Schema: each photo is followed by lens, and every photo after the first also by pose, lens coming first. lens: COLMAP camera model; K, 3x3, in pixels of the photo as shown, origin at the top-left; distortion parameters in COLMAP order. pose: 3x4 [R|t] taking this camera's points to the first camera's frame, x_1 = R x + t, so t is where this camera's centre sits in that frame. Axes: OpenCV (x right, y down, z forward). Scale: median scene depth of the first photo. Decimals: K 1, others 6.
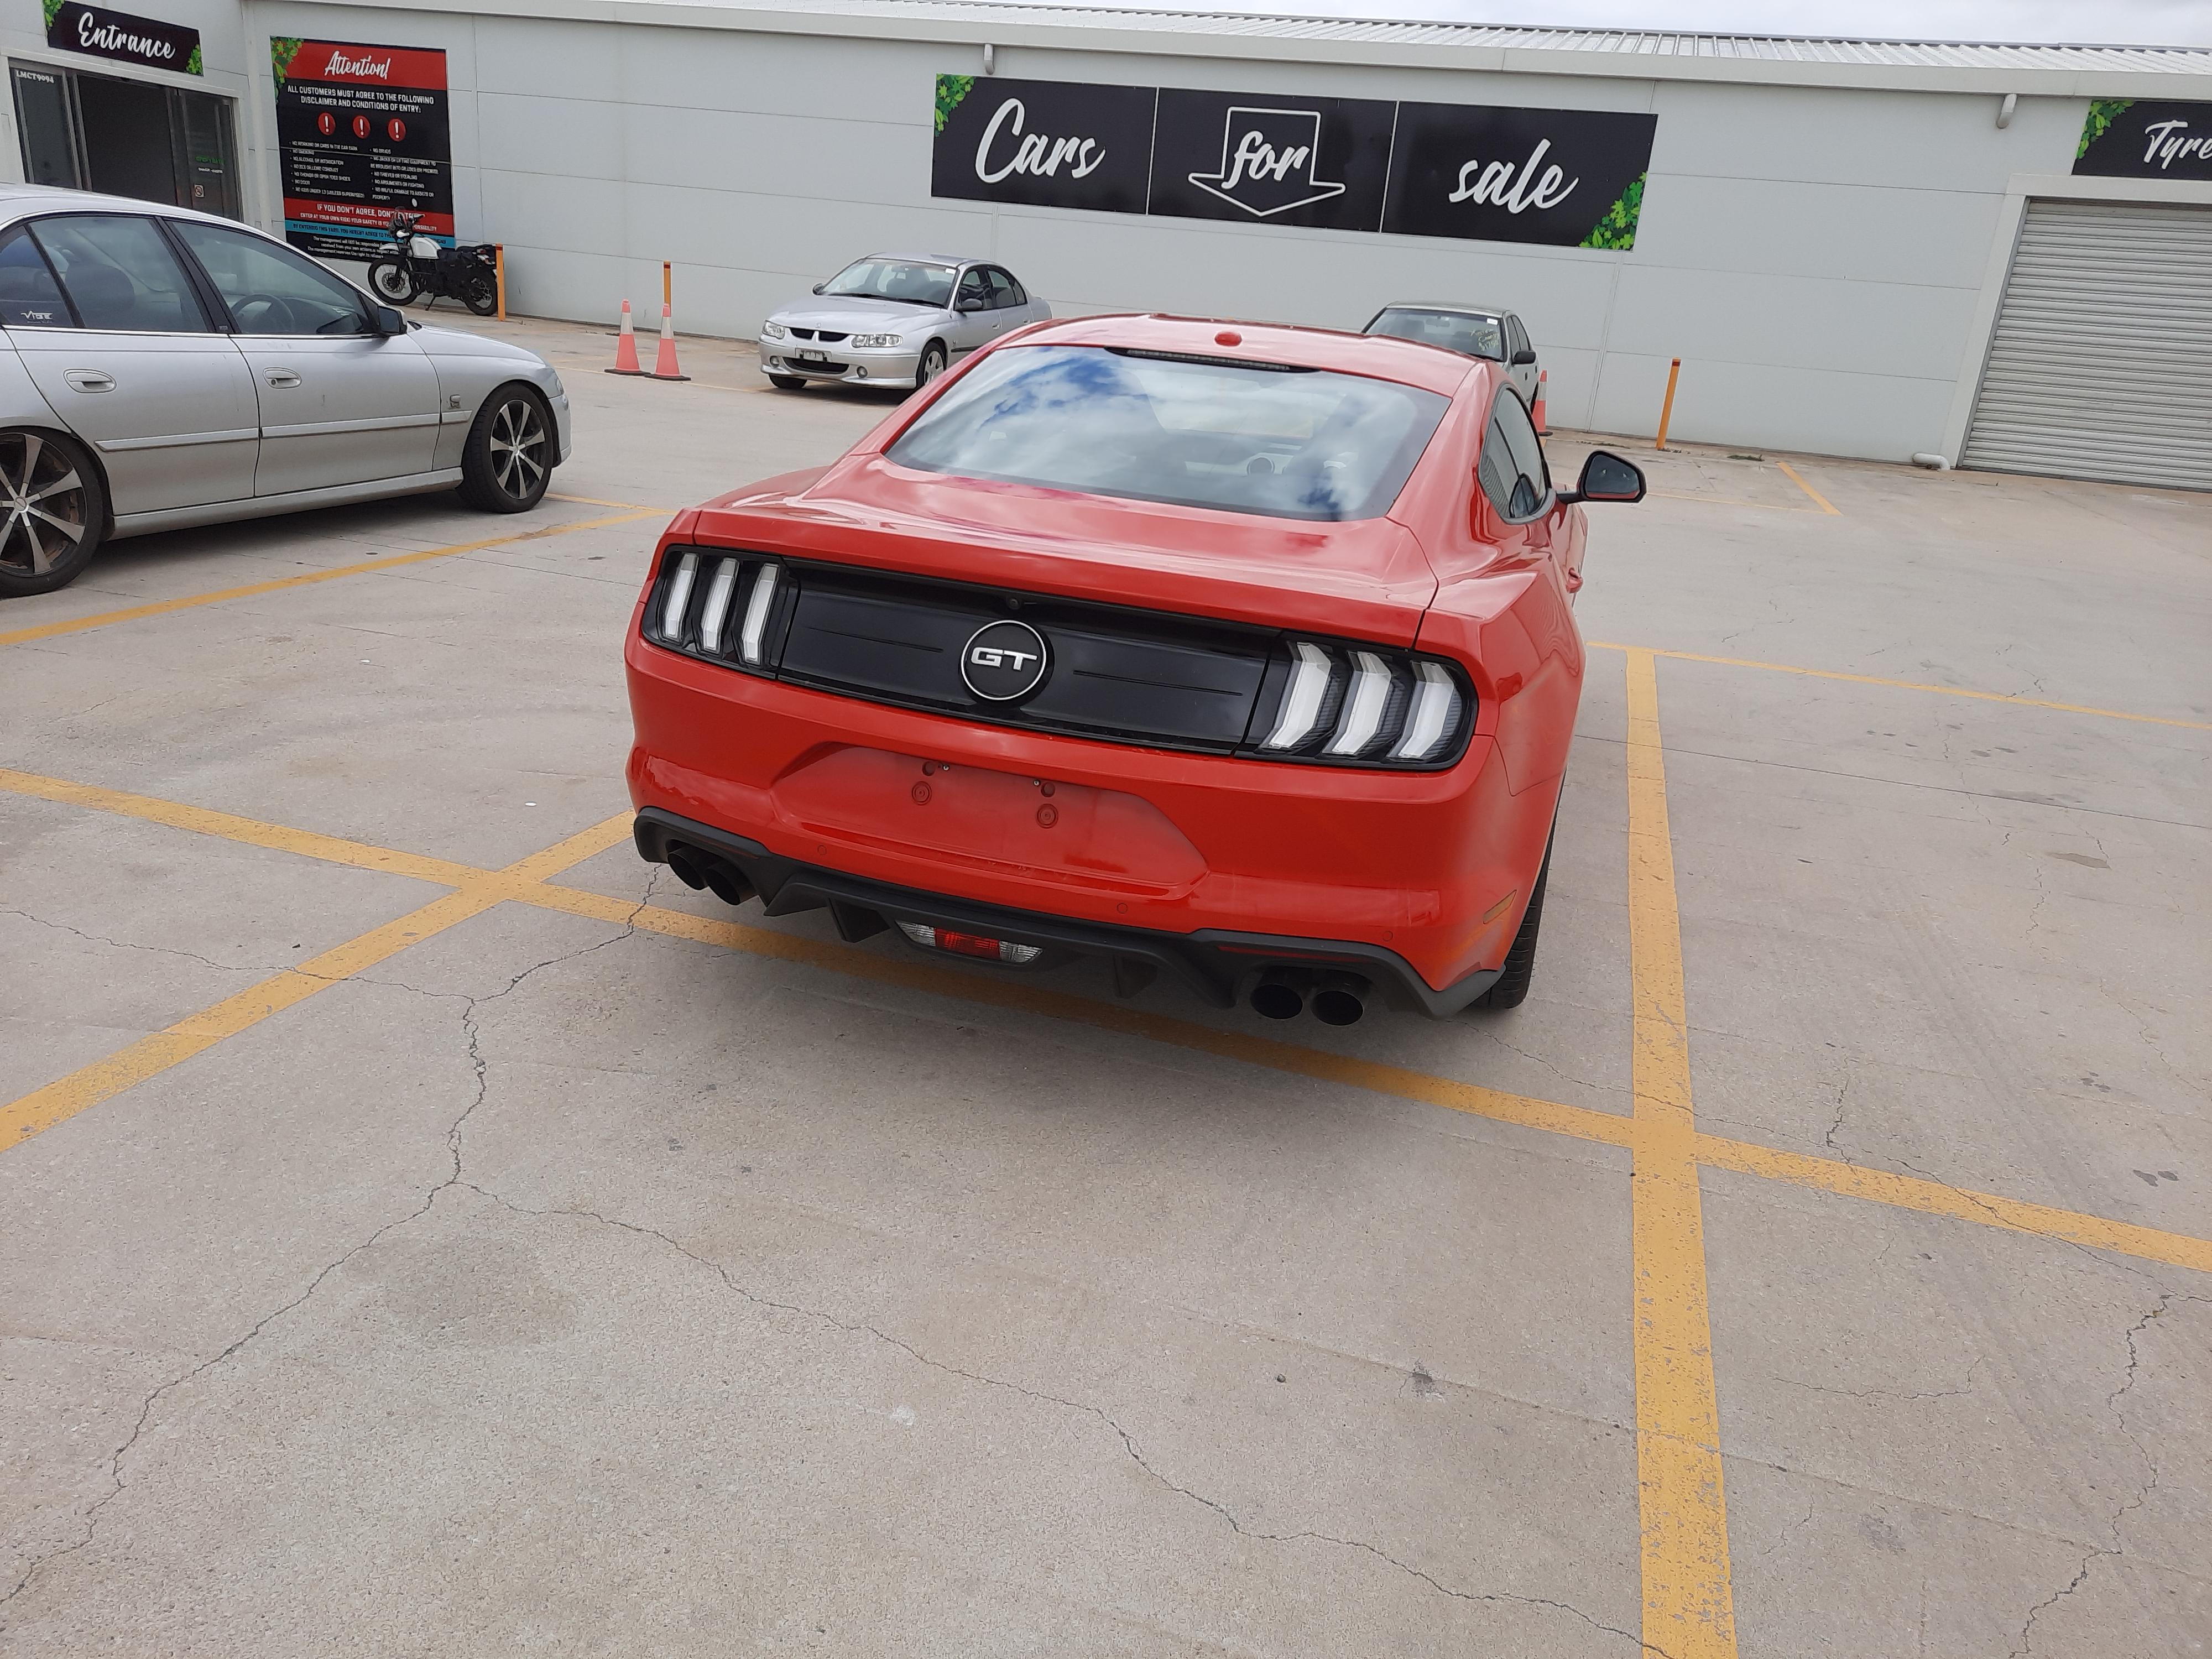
lens RADIAL K [[1677.1, 0, 1106.0], [0, 1677.1, 829.5], [0, 0, 1]] dist [-0.041197, 0.037685]
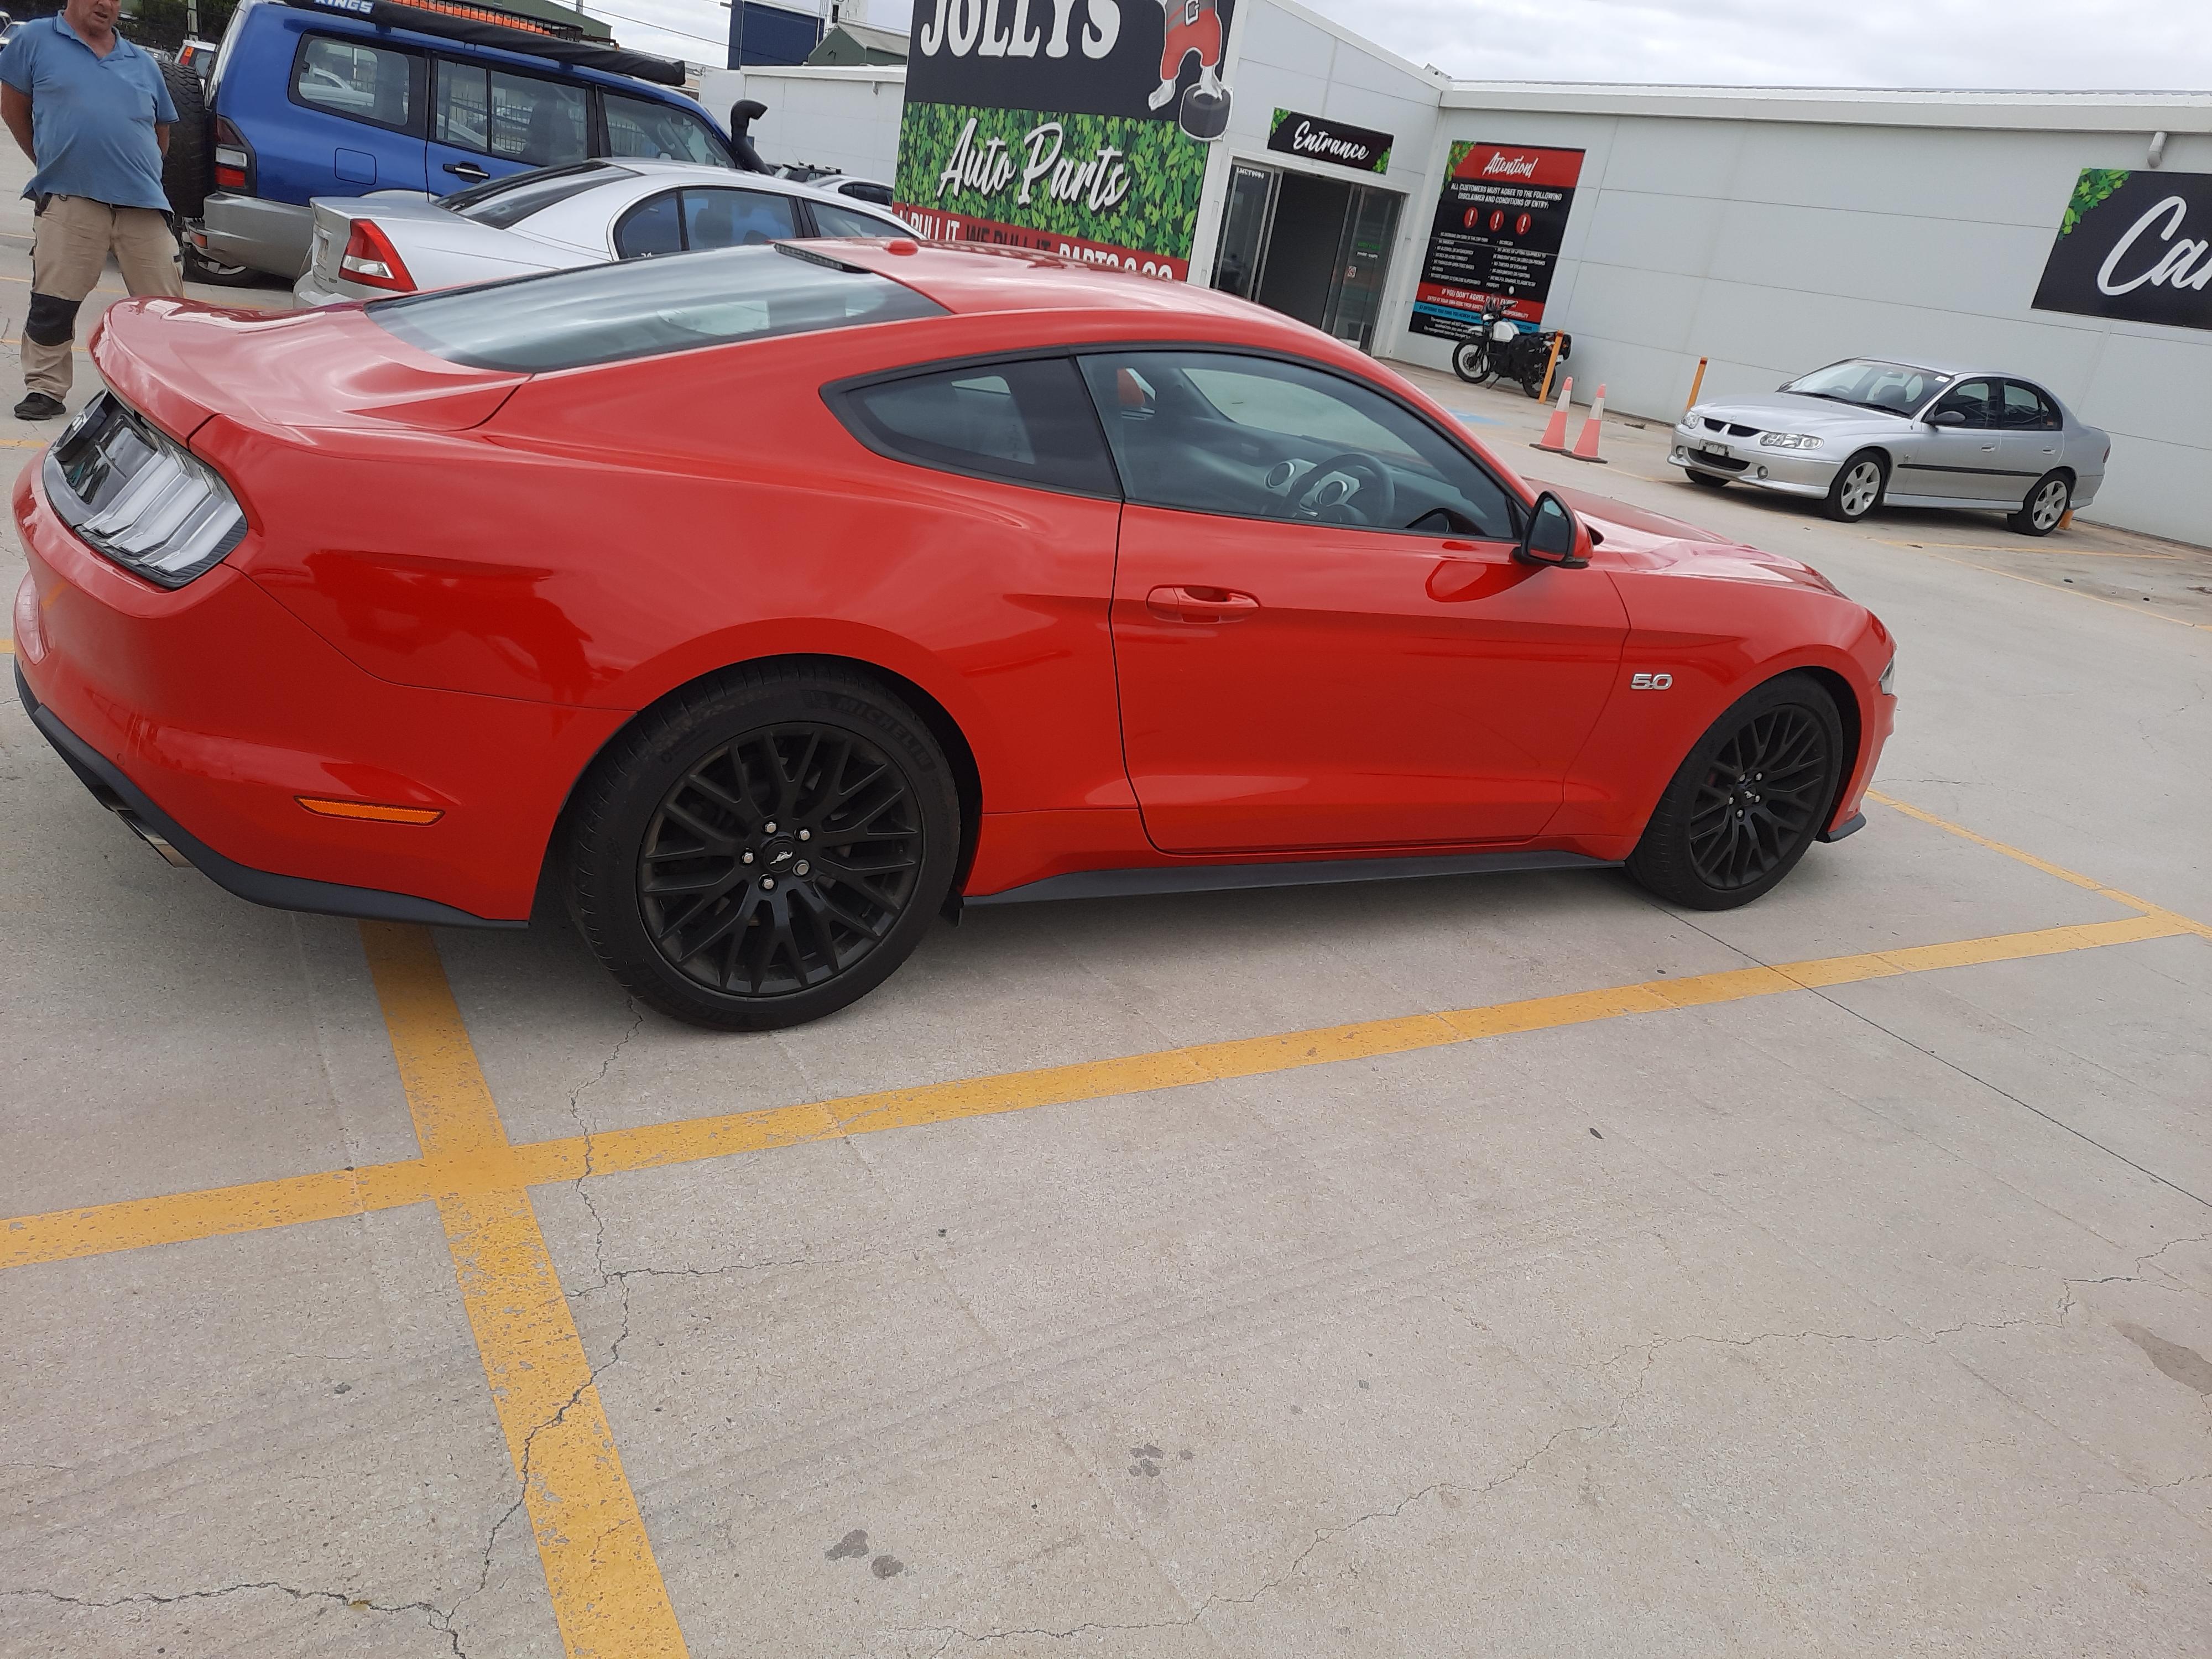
lens RADIAL K [[1677.1, 0, 1106.0], [0, 1677.1, 829.5], [0, 0, 1]] dist [-0.041197, 0.037685]
pose [[0.716592, 0.246563, -0.652459, 0.176551], [-0.296259, 0.954455, 0.035306, -0.013693], [0.631448, 0.167997, 0.757001, 0.101149]]
